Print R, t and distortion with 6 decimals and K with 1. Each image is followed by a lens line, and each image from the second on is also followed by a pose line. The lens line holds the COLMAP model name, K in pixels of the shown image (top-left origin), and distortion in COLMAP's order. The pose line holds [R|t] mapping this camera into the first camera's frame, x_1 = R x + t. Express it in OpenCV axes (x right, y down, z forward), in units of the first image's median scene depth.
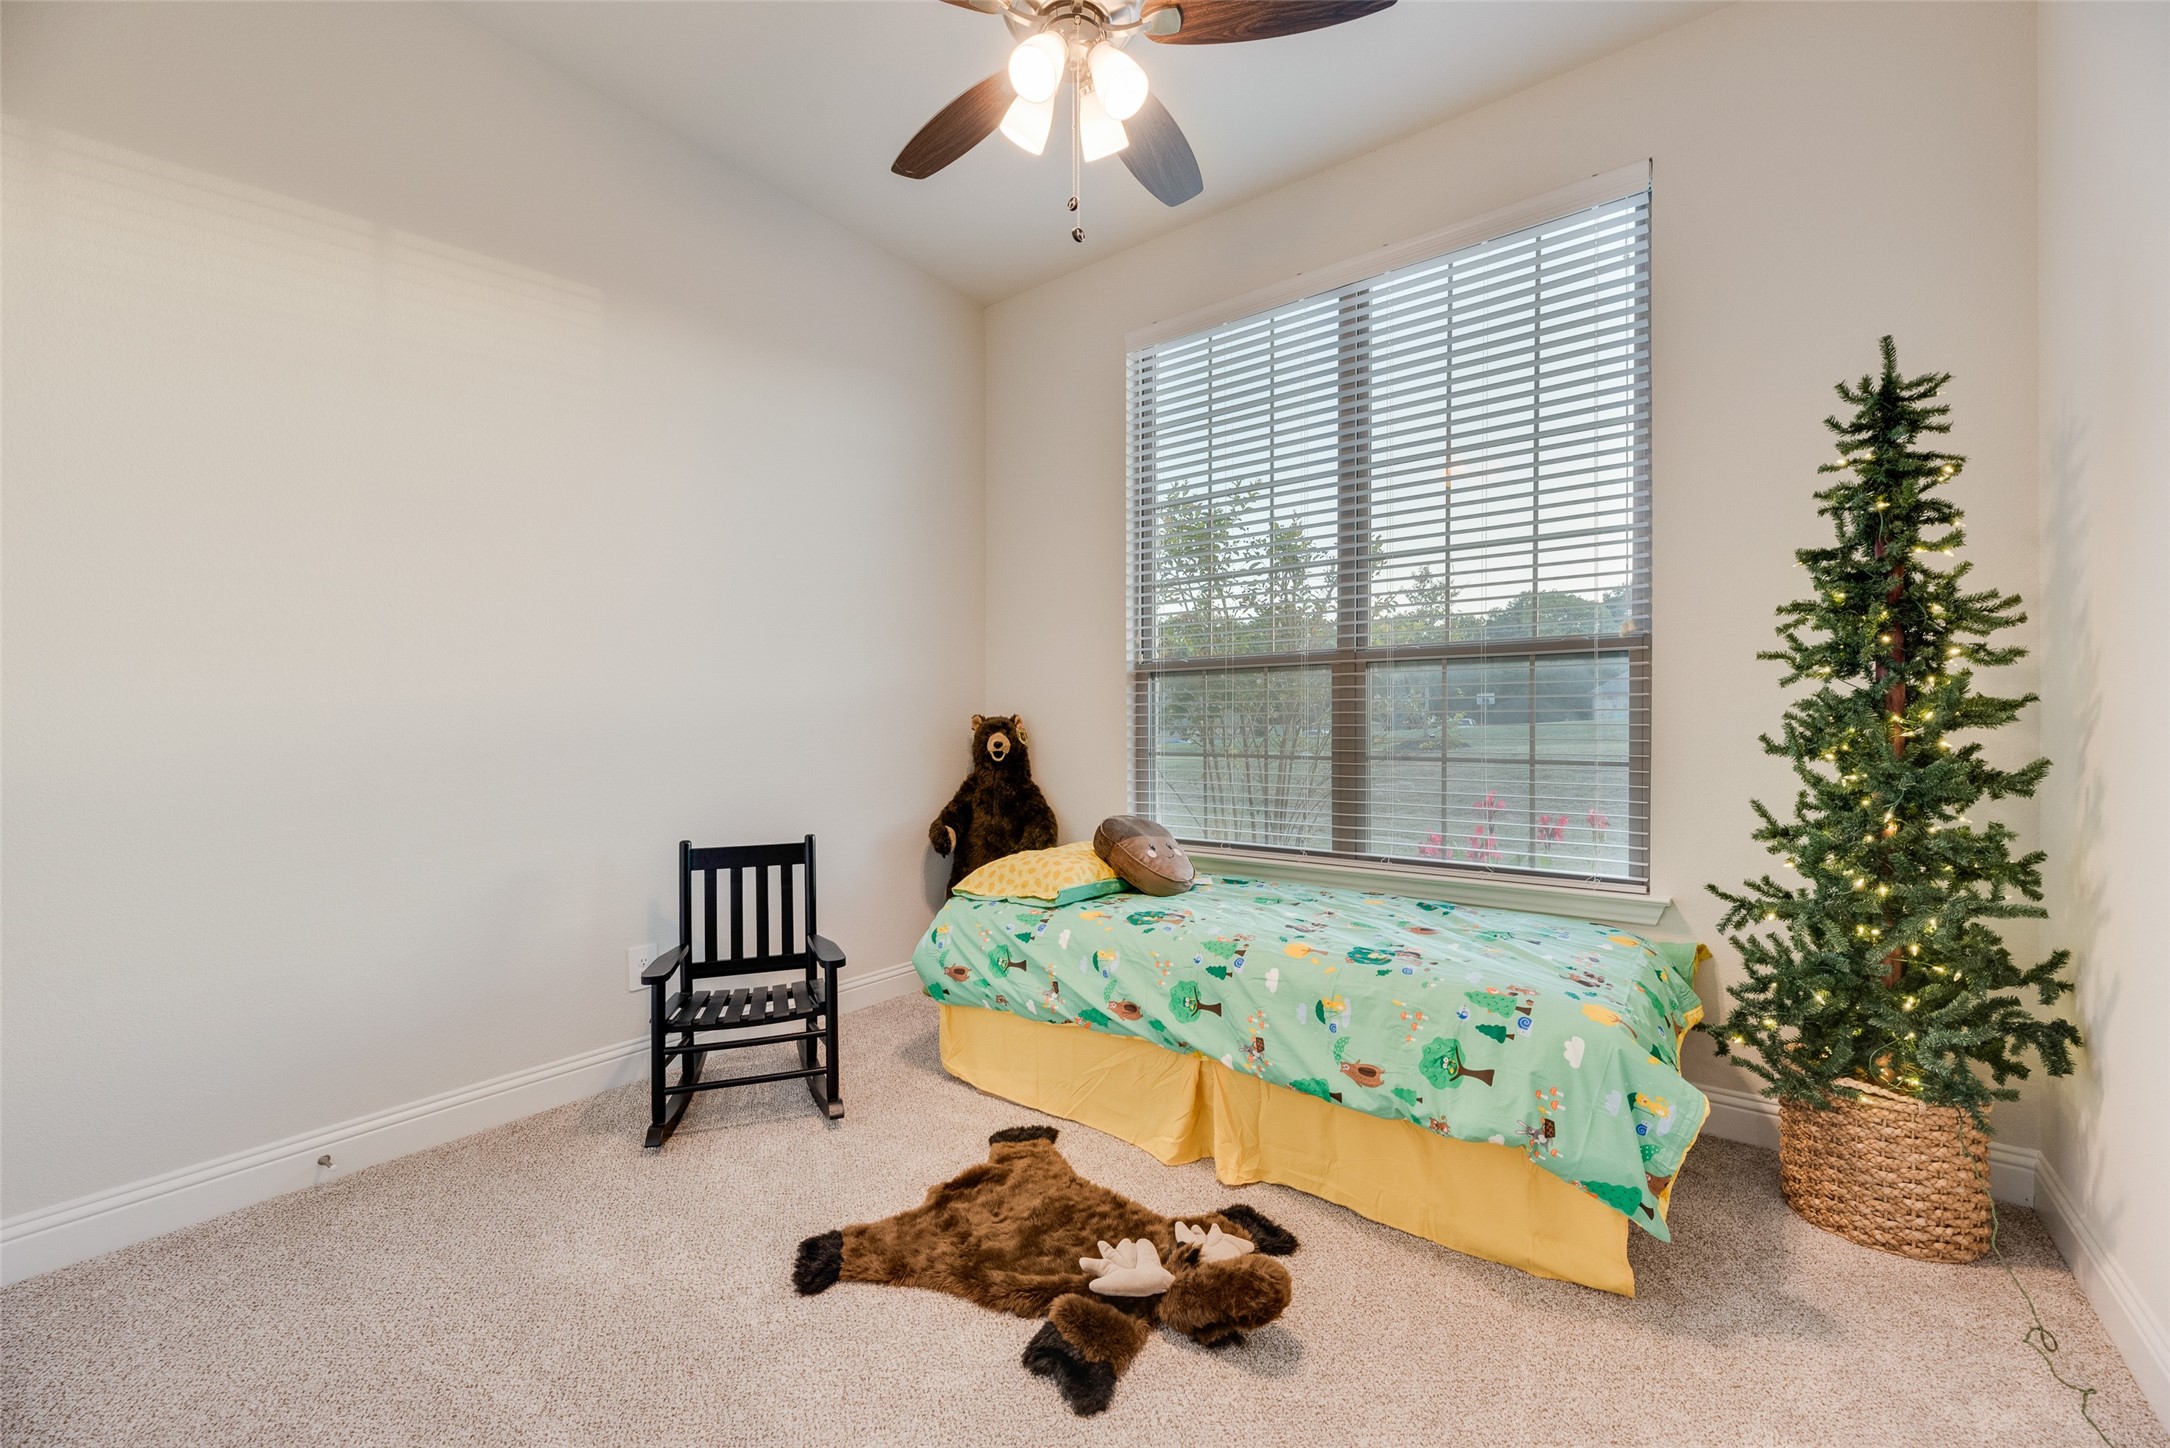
lens RADIAL K [[867.7, 0, 1086.8], [0, 867.7, 731.3], [0, 0, 1]] dist [0.000351, 0.000344]
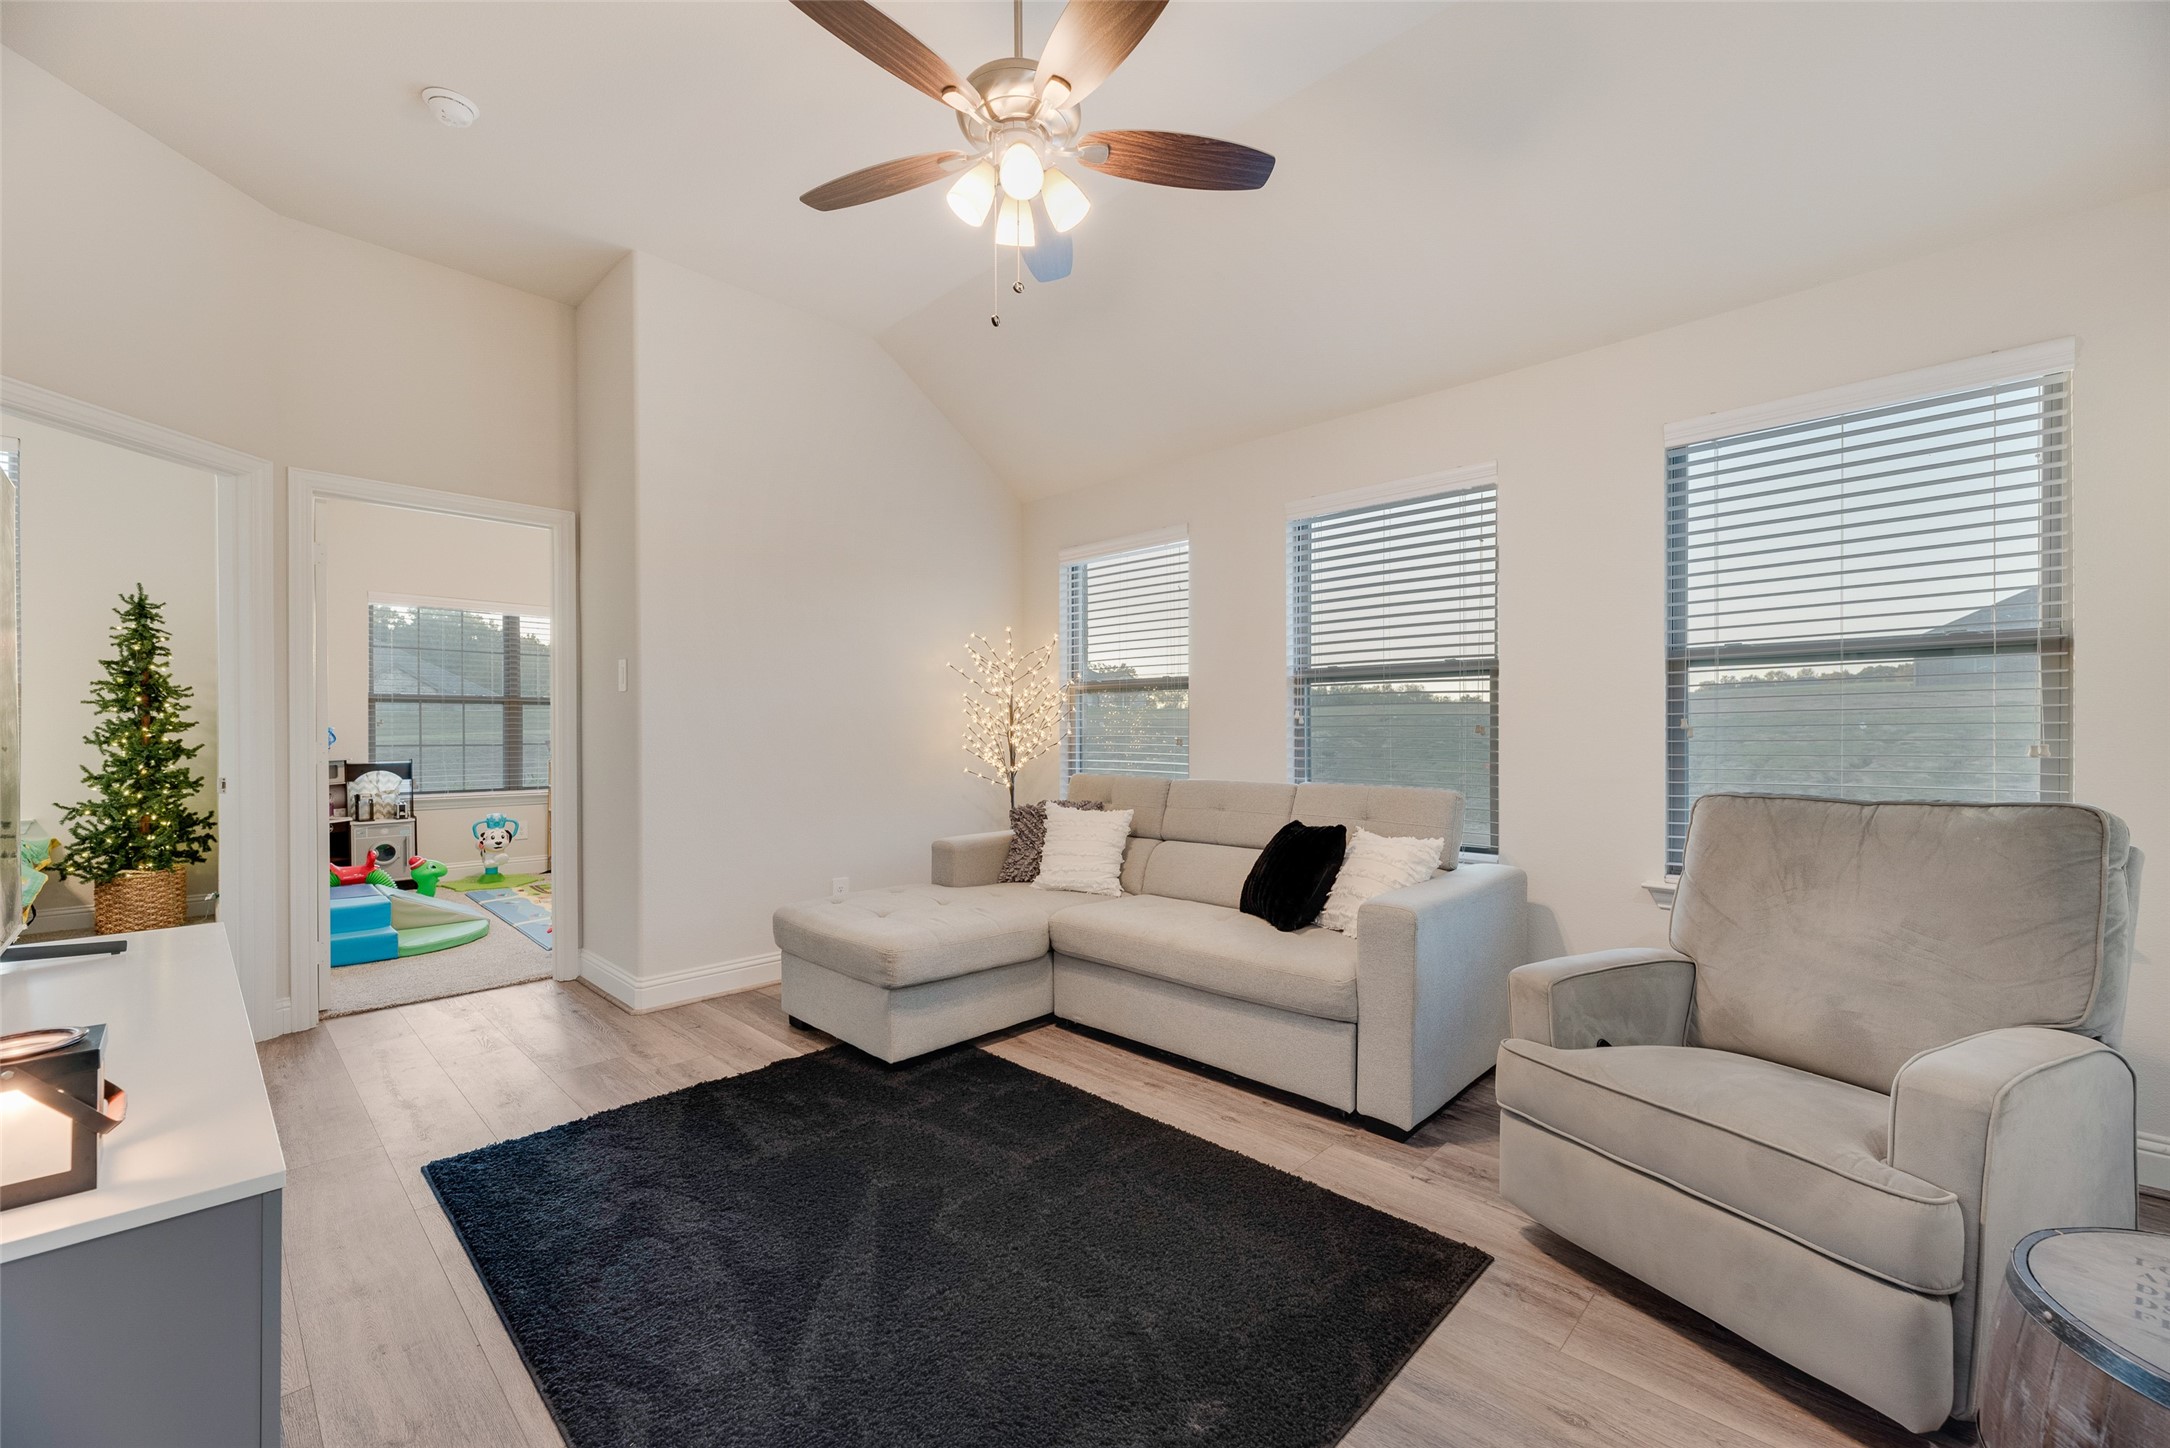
lens RADIAL K [[867.7, 0, 1086.8], [0, 867.7, 731.3], [0, 0, 1]] dist [0.000351, 0.000344]
pose [[0.116600, -0.001270, 0.993178, -1.310516], [0.002170, 0.999997, 0.001023, -0.004889], [-0.993177, 0.002036, 0.116602, -2.085605]]
